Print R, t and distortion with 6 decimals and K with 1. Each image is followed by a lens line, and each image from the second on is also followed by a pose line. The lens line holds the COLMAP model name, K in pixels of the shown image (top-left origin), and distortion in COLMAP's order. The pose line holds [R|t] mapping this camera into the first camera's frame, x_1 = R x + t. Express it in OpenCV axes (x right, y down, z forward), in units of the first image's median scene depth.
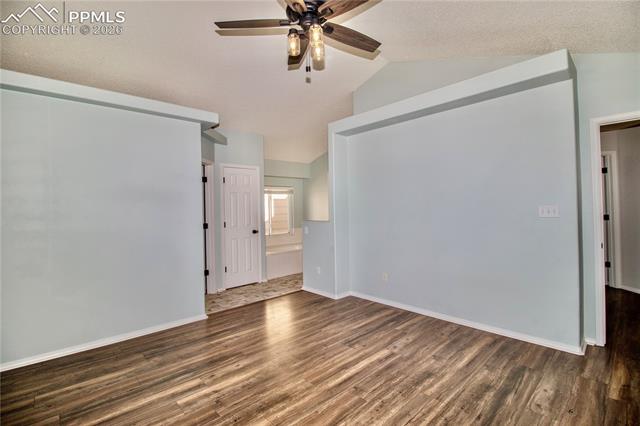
lens RADIAL K [[289.2, 0, 336.9], [0, 289.2, 207.5], [0, 0, 1]] dist [-0.005989, -0.002509]
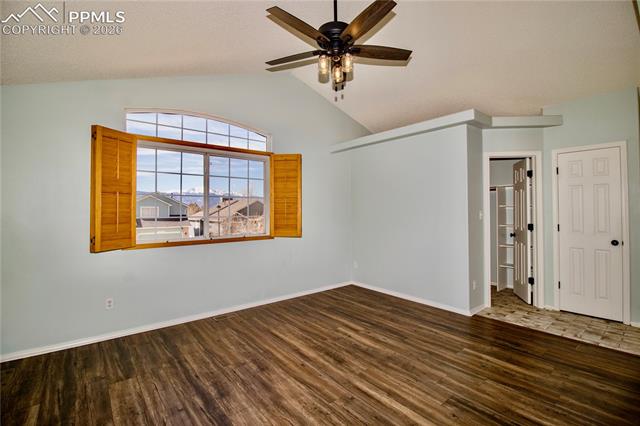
lens RADIAL K [[289.2, 0, 321.2], [0, 289.2, 211.2], [0, 0, 1]] dist [-0.005989, -0.002509]
pose [[-0.077323, 0.022118, -0.996761, 0.908037], [0.009070, 0.999728, 0.021480, -0.014198], [0.996965, -0.007380, -0.077503, 0.877596]]
